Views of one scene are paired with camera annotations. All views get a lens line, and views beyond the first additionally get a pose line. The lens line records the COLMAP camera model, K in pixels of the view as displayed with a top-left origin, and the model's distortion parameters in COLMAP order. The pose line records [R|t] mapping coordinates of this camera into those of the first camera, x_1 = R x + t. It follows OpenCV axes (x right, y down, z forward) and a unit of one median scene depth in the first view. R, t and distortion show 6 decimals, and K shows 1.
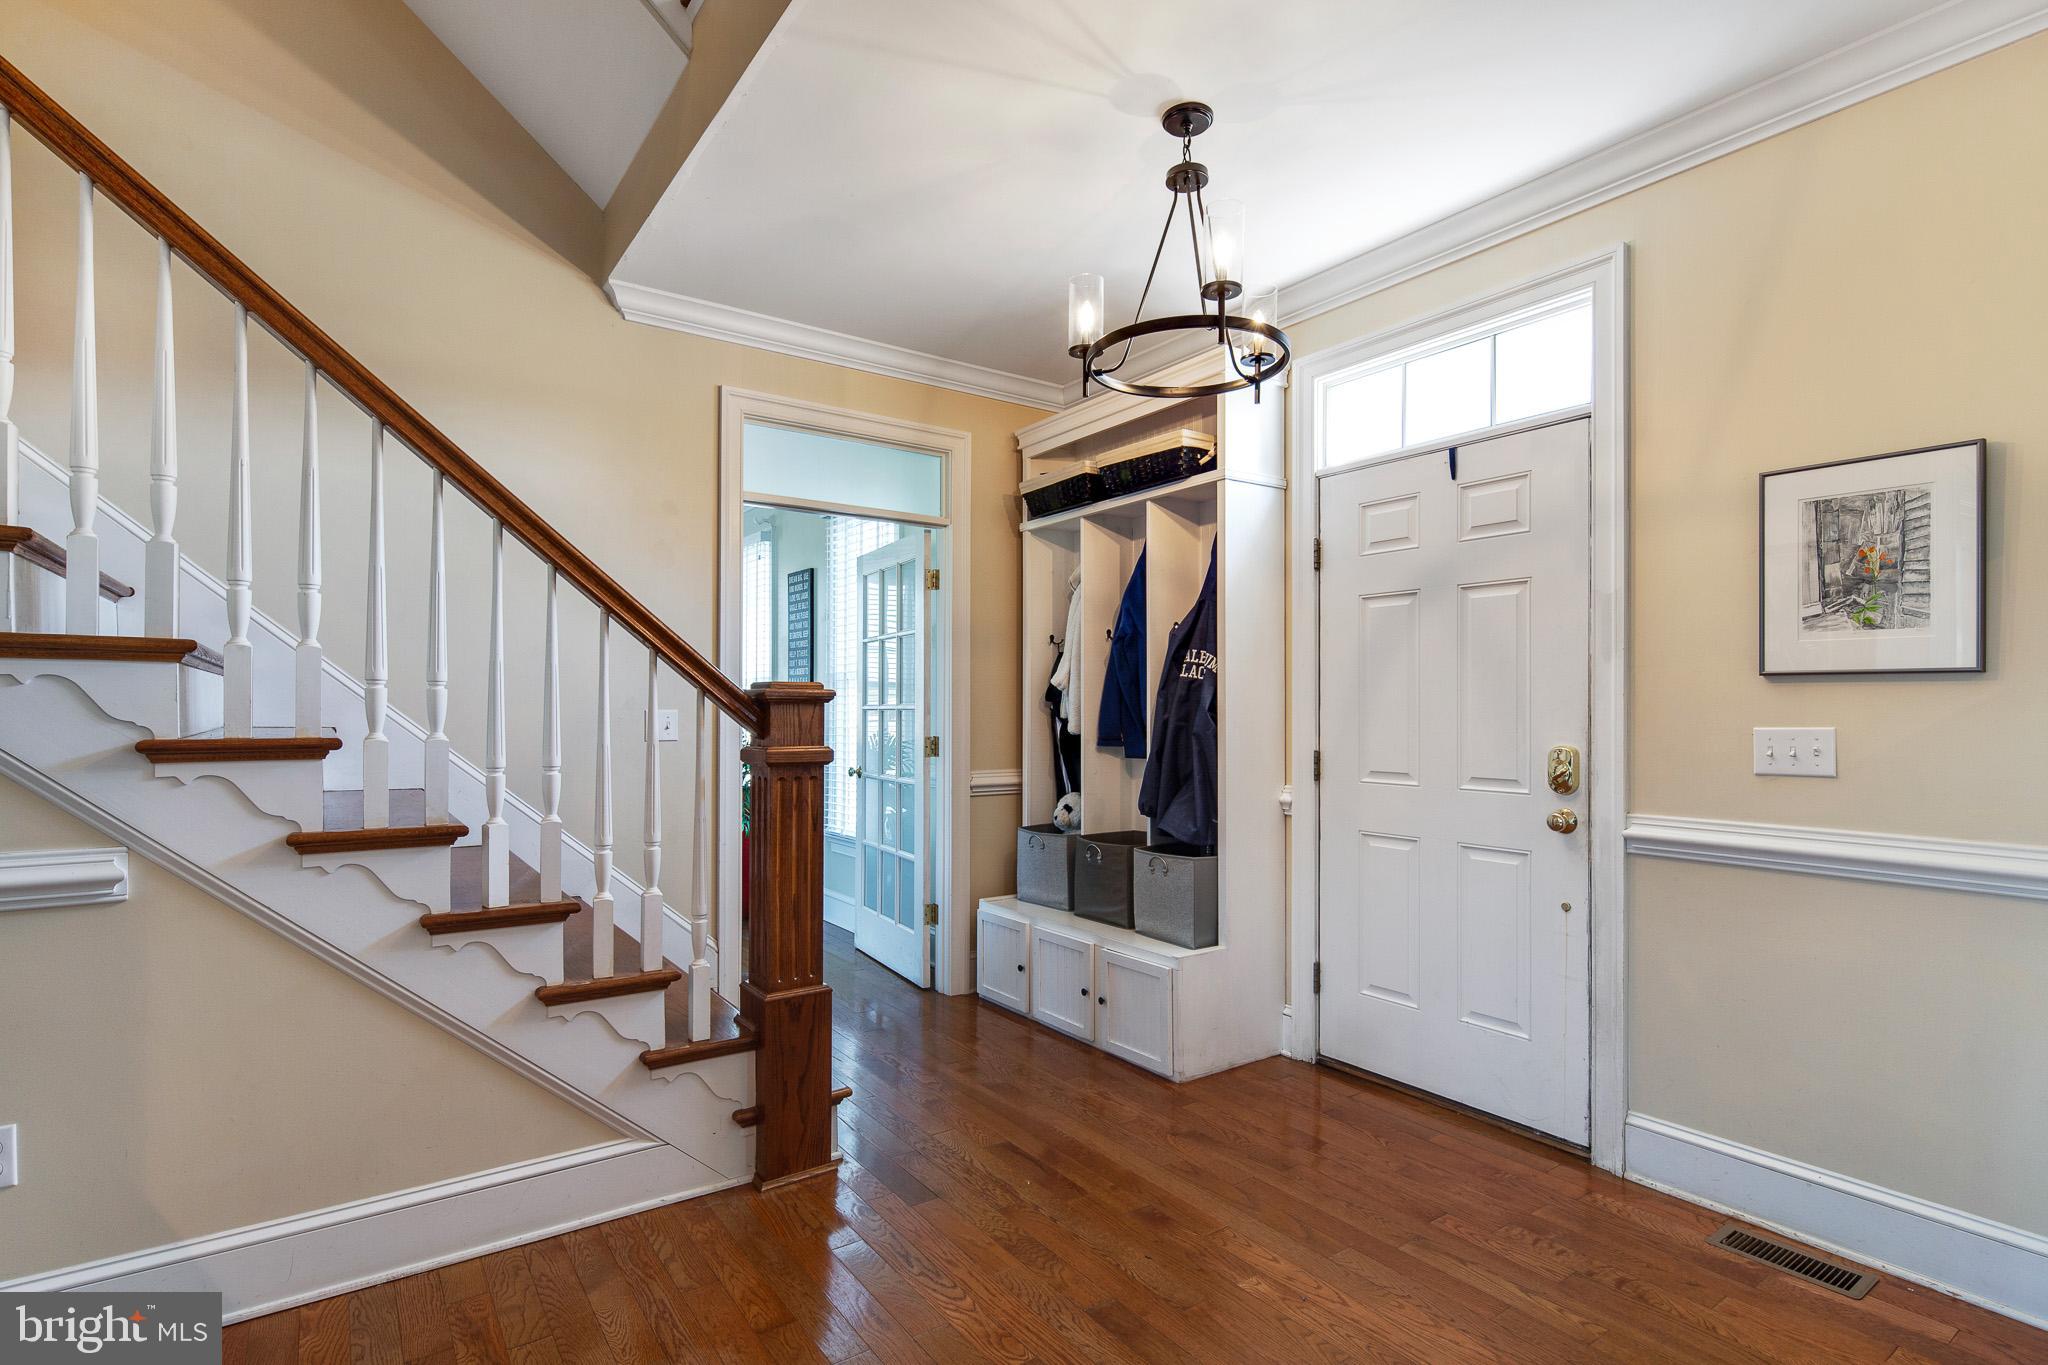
lens RADIAL K [[998.7, 0, 1015.5], [0, 998.7, 702.5], [0, 0, 1]] dist [0.000501, -0.000418]
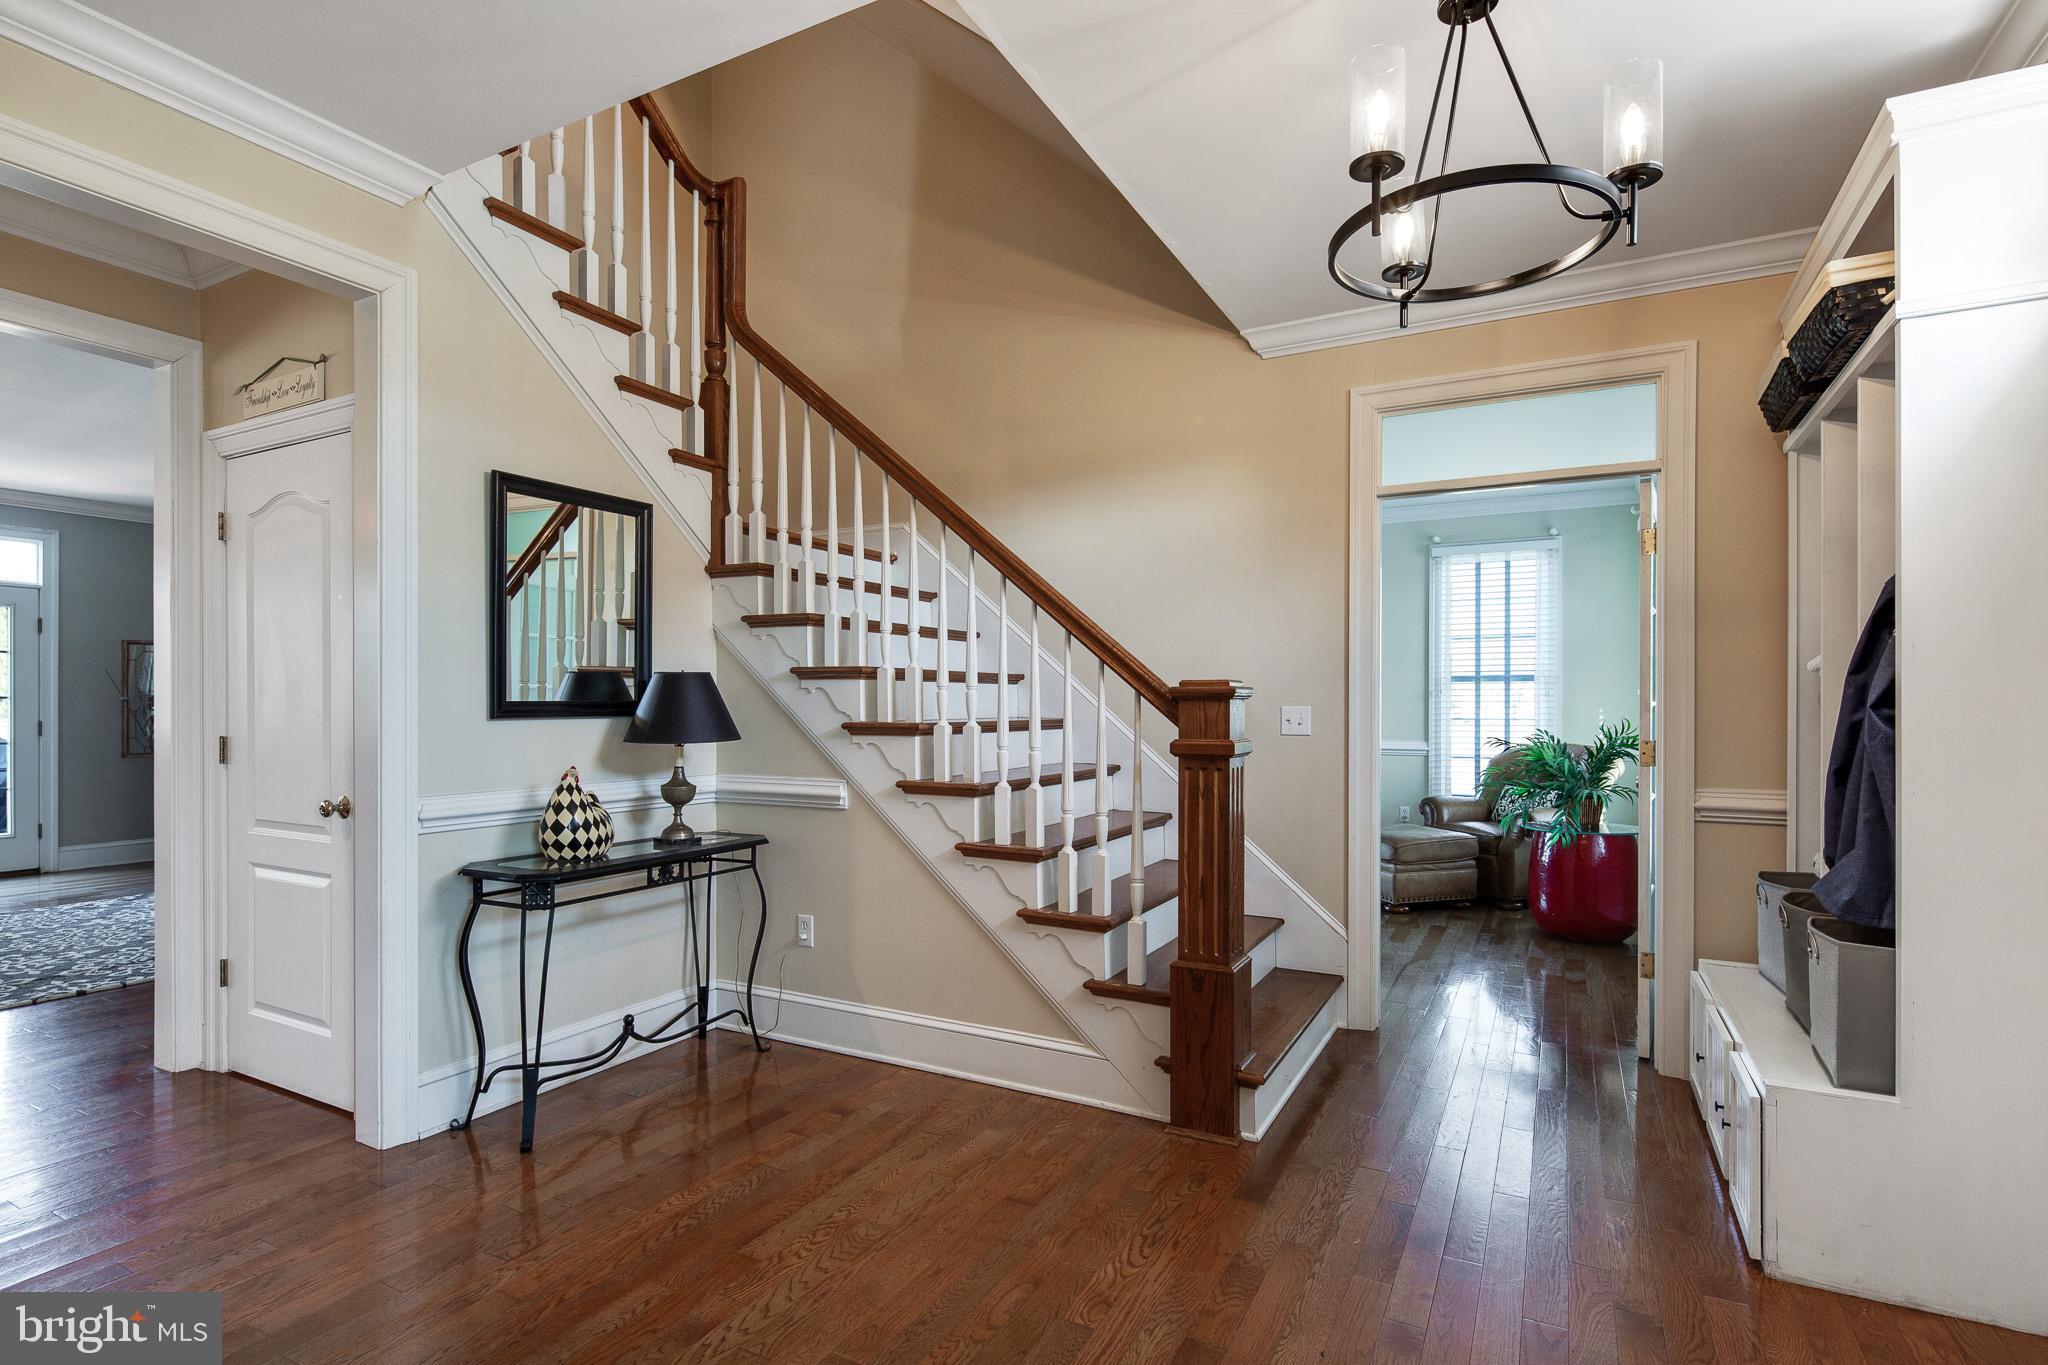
lens RADIAL K [[998.7, 0, 1015.5], [0, 998.7, 702.5], [0, 0, 1]] dist [0.000501, -0.000418]
pose [[0.448758, -0.002614, -0.893650, 0.675253], [0.005272, 0.999986, -0.000278, 0.002743], [0.893638, -0.004586, 0.448765, 0.340652]]
